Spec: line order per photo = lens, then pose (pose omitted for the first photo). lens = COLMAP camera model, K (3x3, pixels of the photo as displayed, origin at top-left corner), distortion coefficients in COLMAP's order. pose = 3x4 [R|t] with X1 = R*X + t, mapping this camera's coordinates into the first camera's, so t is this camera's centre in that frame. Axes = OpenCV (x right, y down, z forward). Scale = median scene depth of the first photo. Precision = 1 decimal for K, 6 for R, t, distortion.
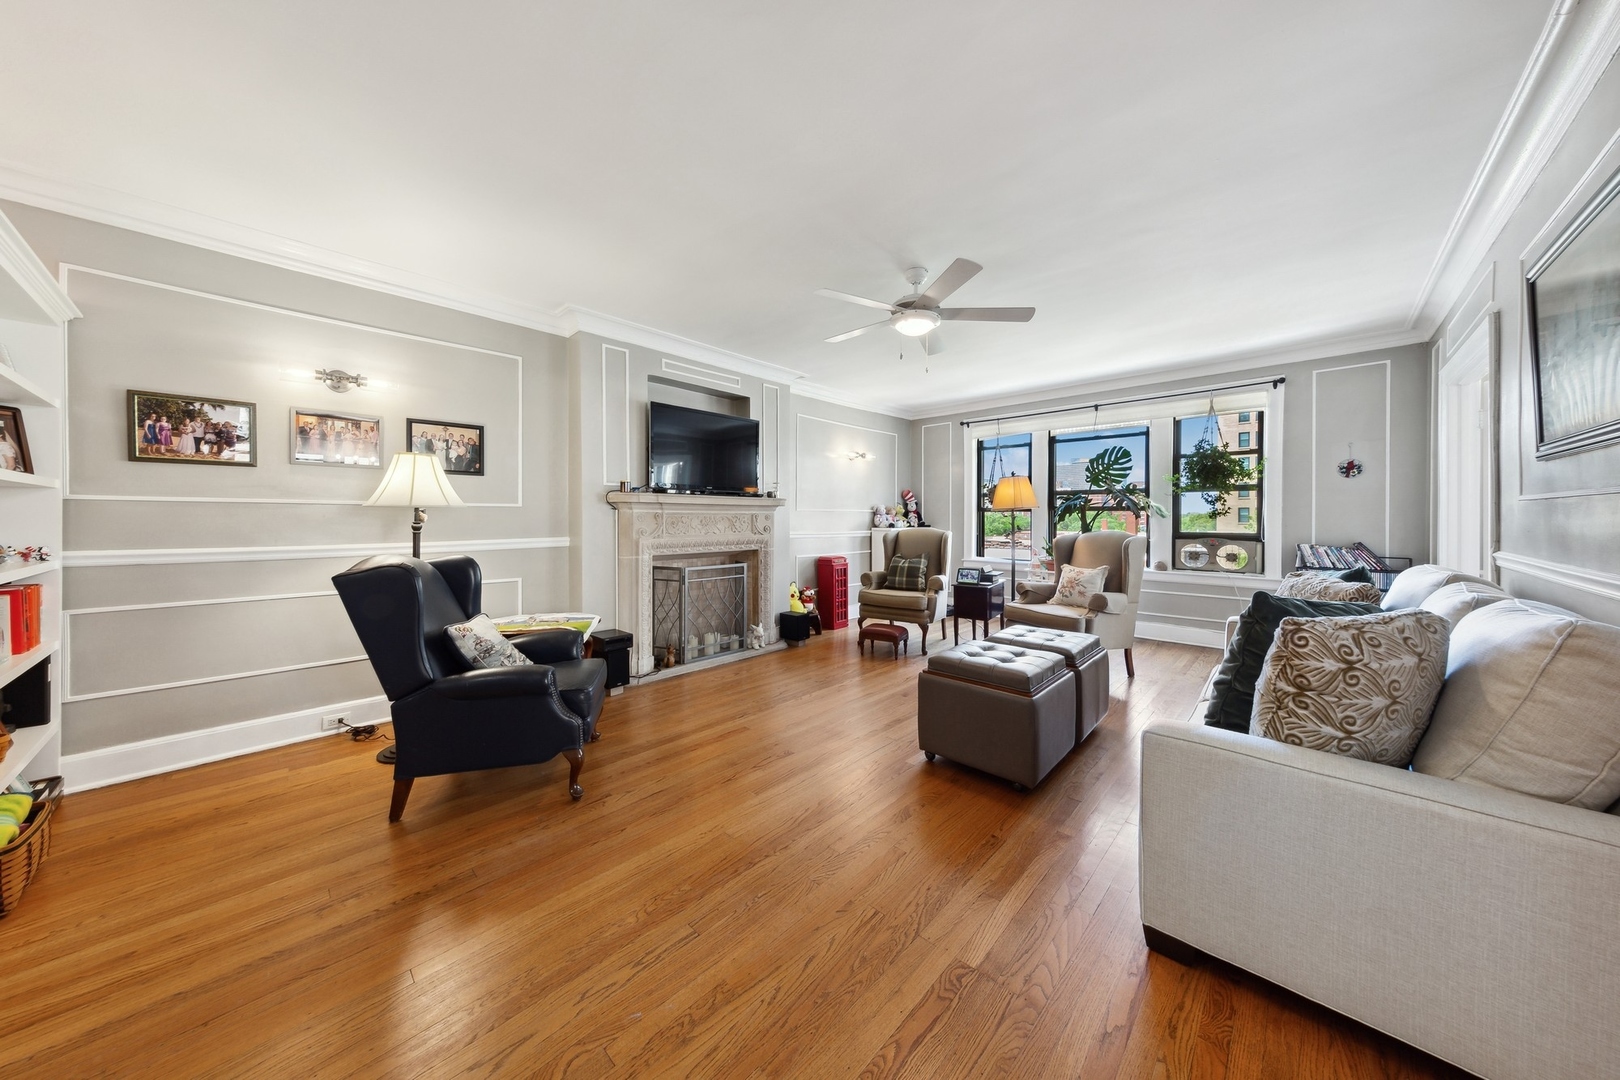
lens RADIAL K [[523.0, 0, 808.1], [0, 523.0, 522.2], [0, 0, 1]] dist [0.008872, -0.000075]
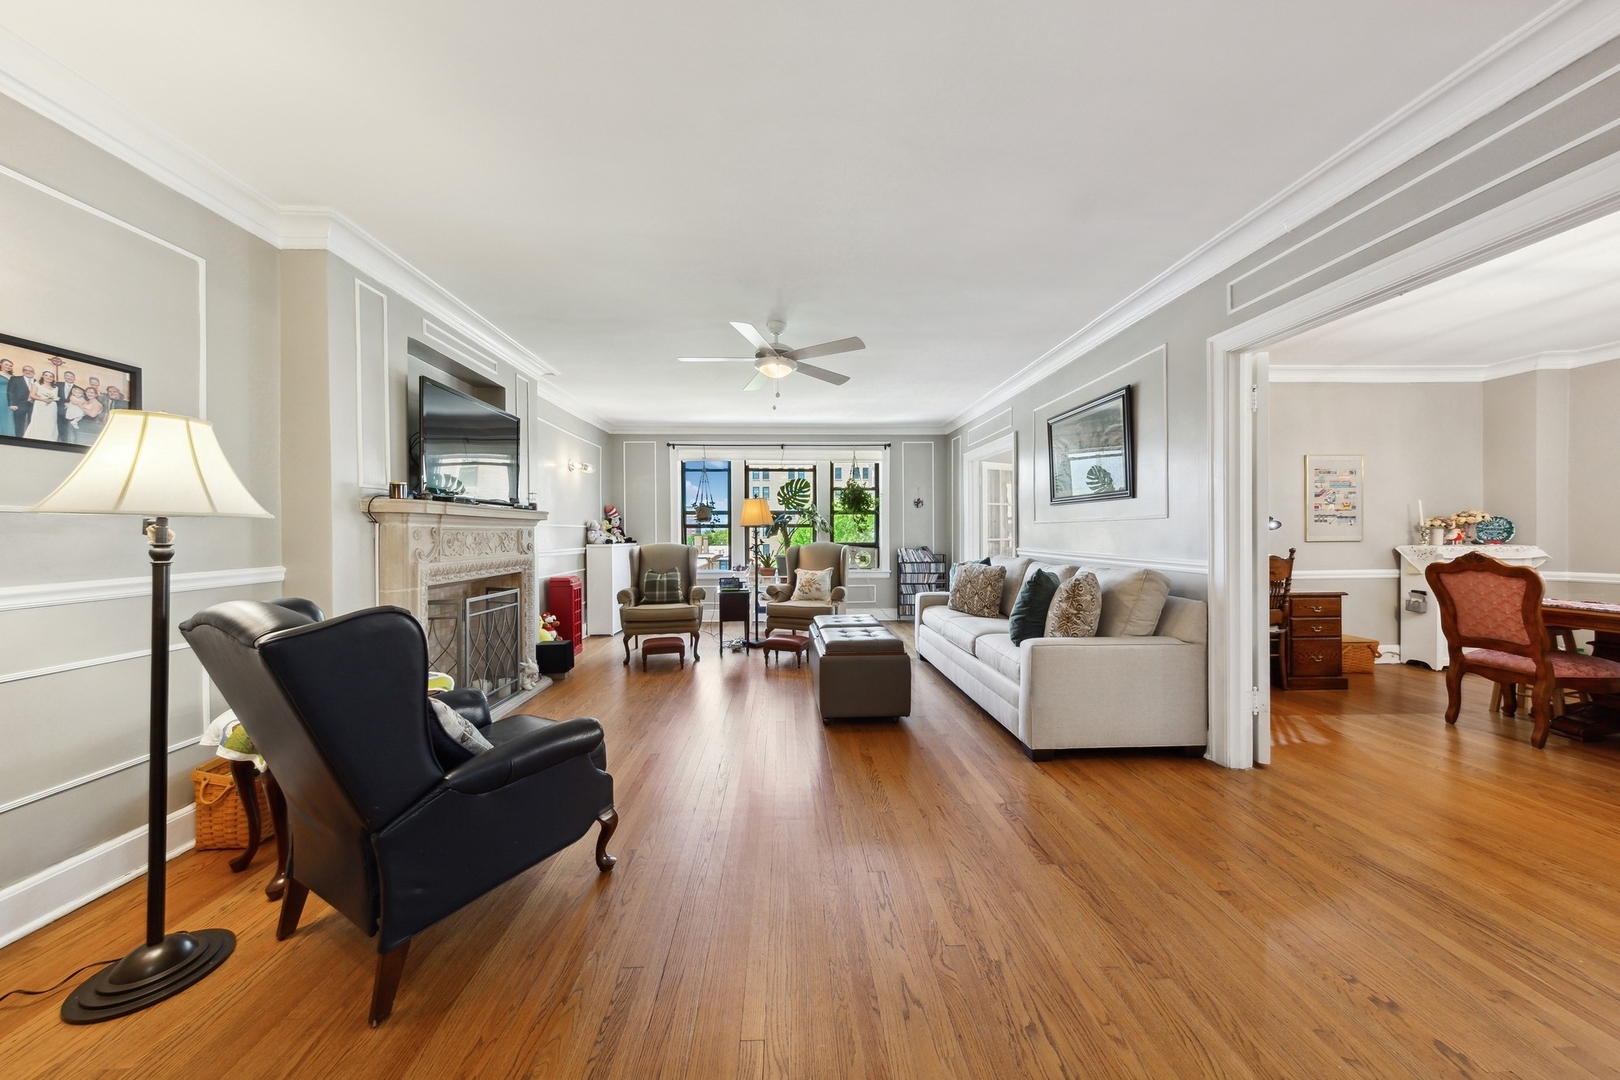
lens RADIAL K [[521.8, 0, 805.6], [0, 521.8, 537.2], [0, 0, 1]] dist [0.000913, -0.000088]
pose [[0.693948, -0.009903, 0.719957, -0.385072], [0.011412, 0.999931, 0.002754, -0.000548], [-0.719935, 0.006305, 0.694013, 0.091022]]
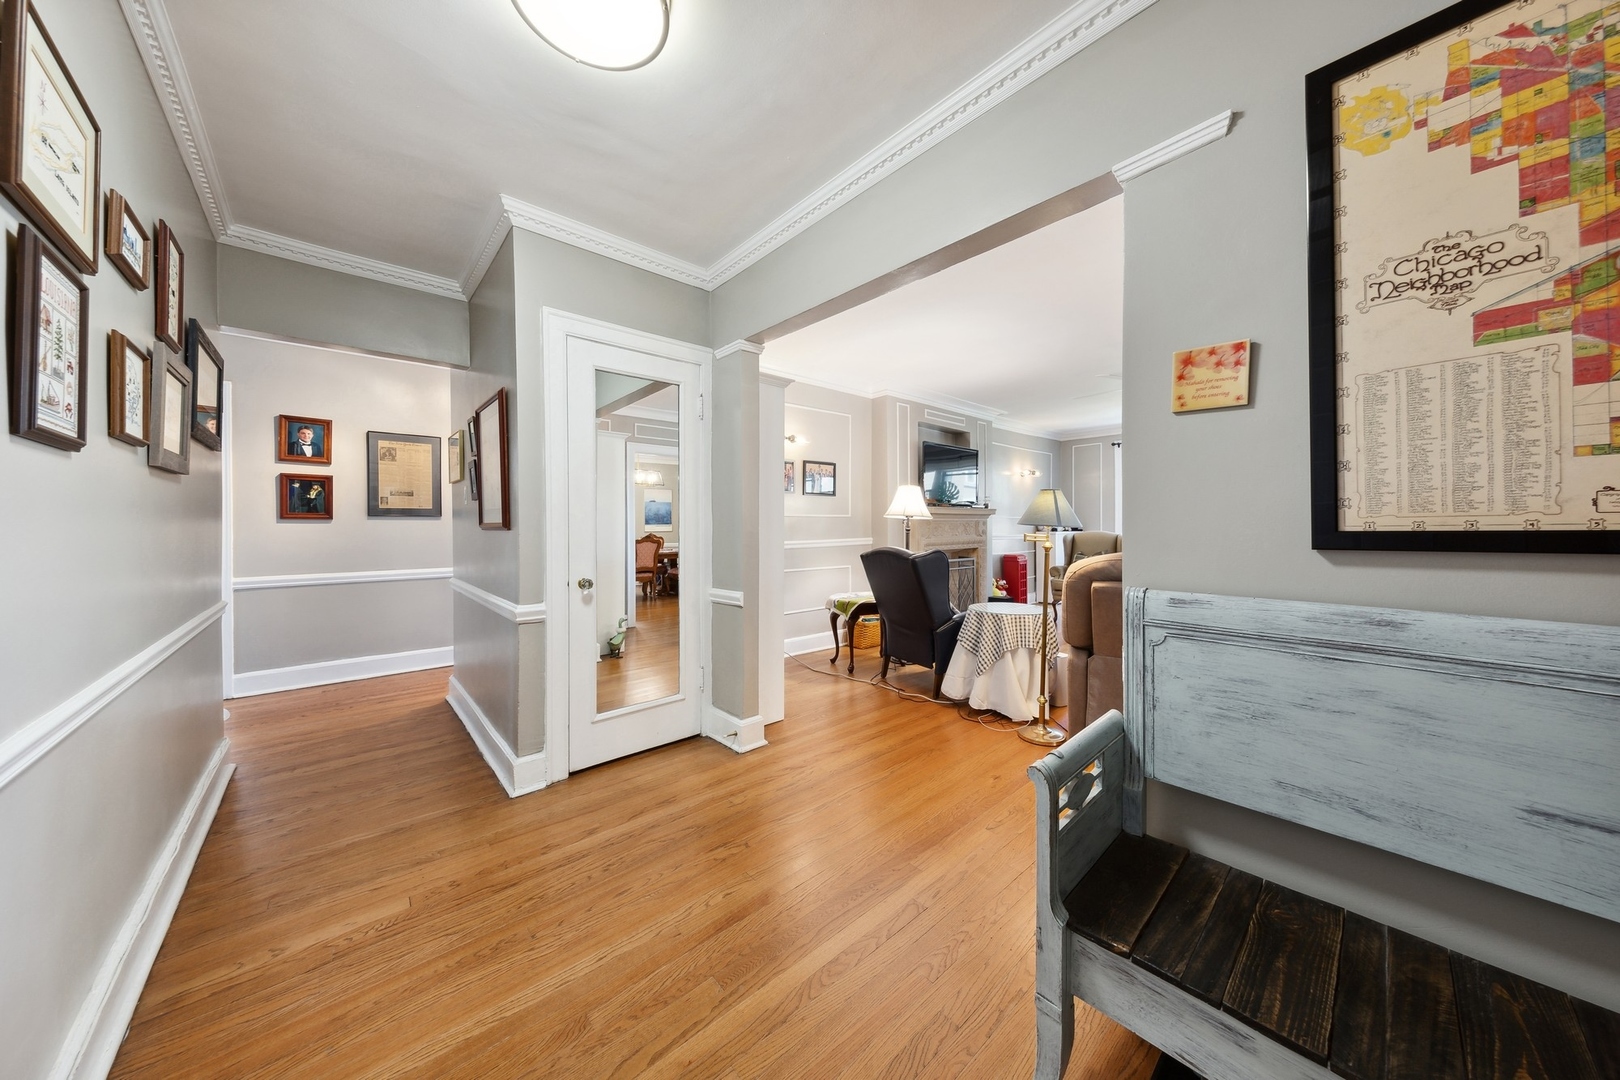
lens RADIAL K [[523.0, 0, 808.1], [0, 523.0, 522.2], [0, 0, 1]] dist [0.008872, -0.000075]
pose [[0.995772, -0.003506, -0.091795, -0.405835], [0.002471, 0.999932, -0.011383, 0.002112], [0.091829, 0.011108, 0.995713, -0.359155]]
